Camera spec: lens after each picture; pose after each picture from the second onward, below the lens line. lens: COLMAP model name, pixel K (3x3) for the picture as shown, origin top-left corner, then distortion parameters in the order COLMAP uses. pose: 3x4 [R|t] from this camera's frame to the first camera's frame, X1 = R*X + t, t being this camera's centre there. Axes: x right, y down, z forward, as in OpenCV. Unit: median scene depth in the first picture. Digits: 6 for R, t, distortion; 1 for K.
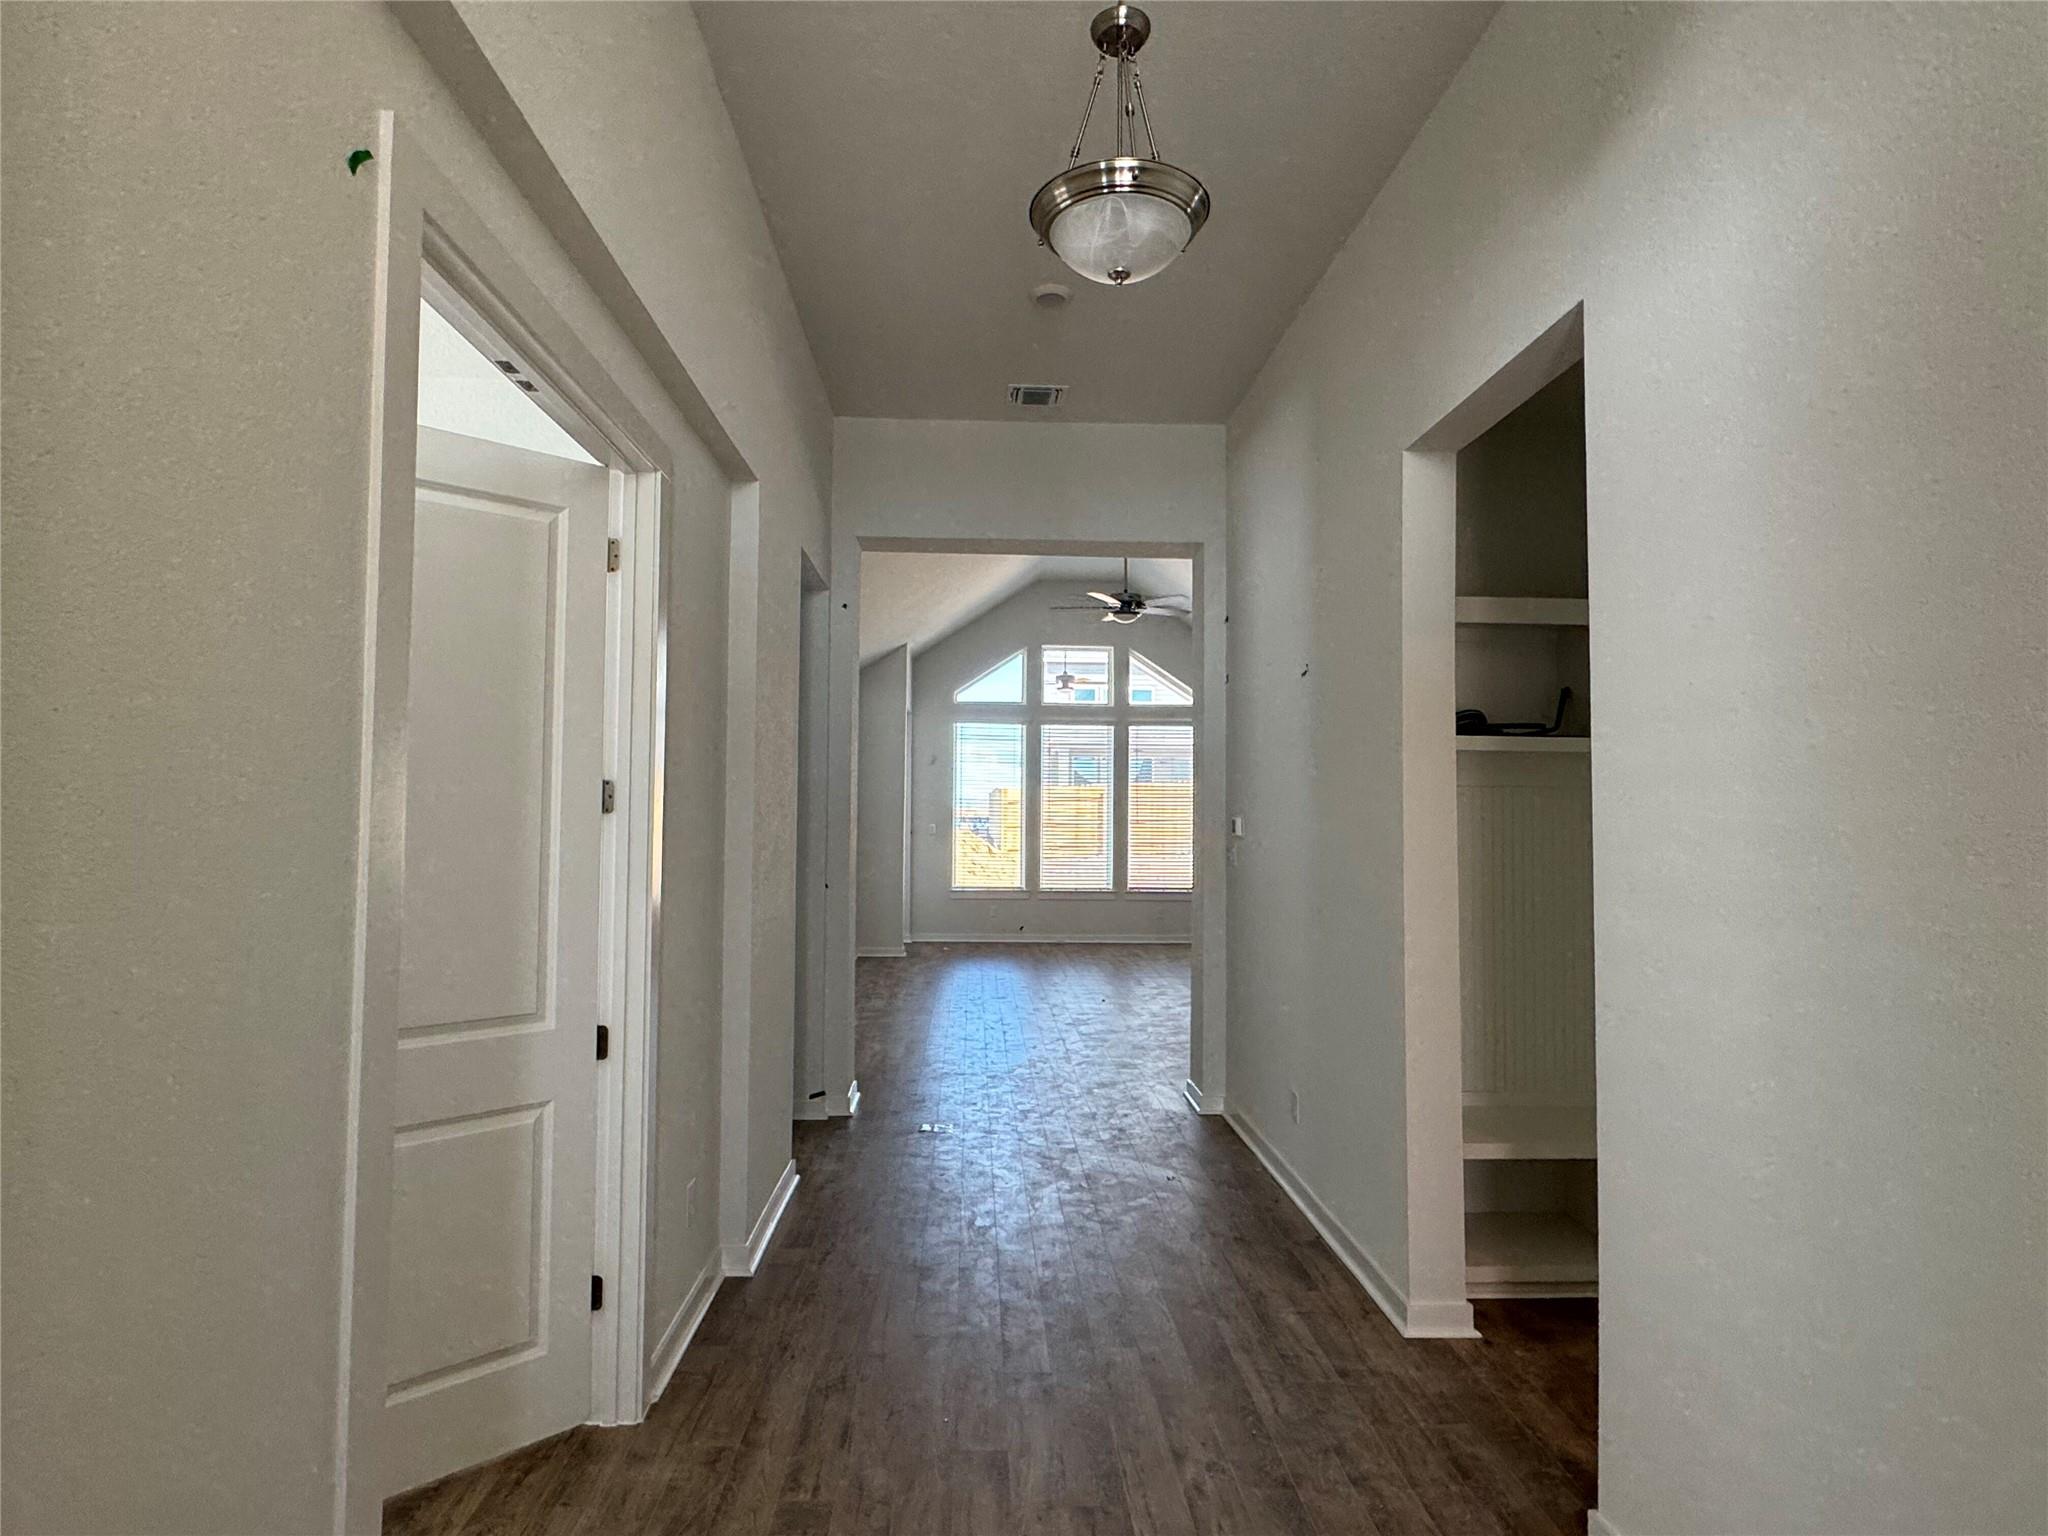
lens RADIAL K [[1074.5, 0, 1024.0], [0, 1074.5, 768.0], [0, 0, 1]] dist [0.000216, -0.000026]
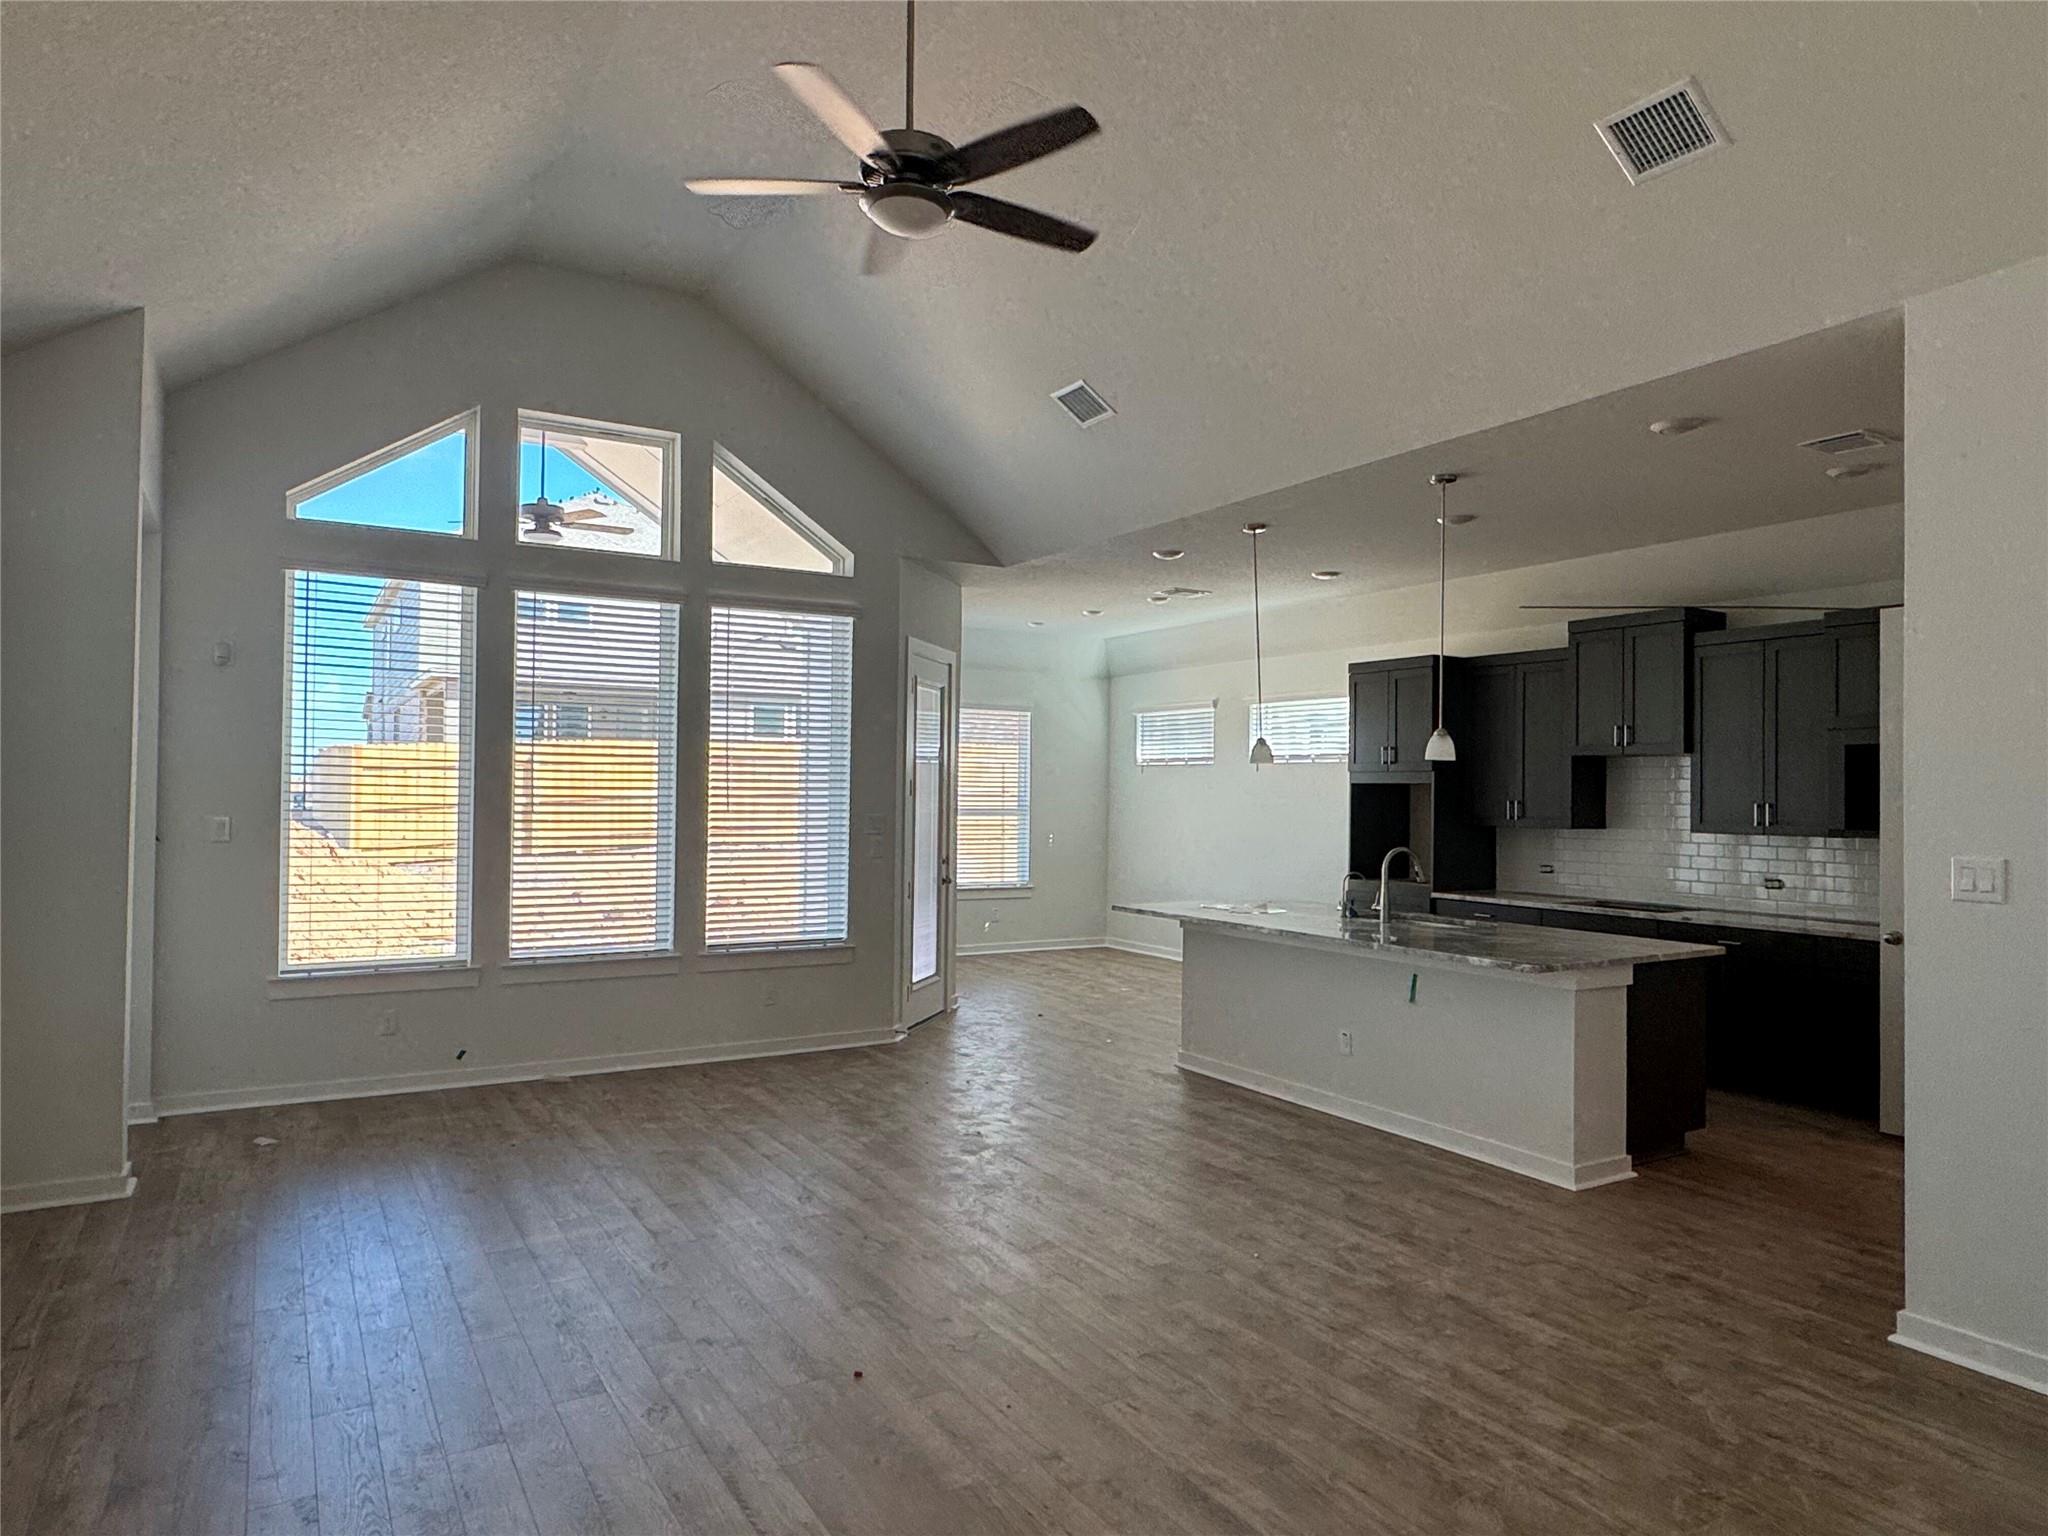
lens RADIAL K [[1253.2, 0, 1024.0], [0, 1253.2, 768.0], [0, 0, 1]] dist [-0.000104, -0.000455]
pose [[0.880892, 0.009096, 0.473229, -0.042689], [-0.021379, 0.999560, 0.020583, 0.018413], [-0.472833, -0.028249, 0.880699, 0.443287]]
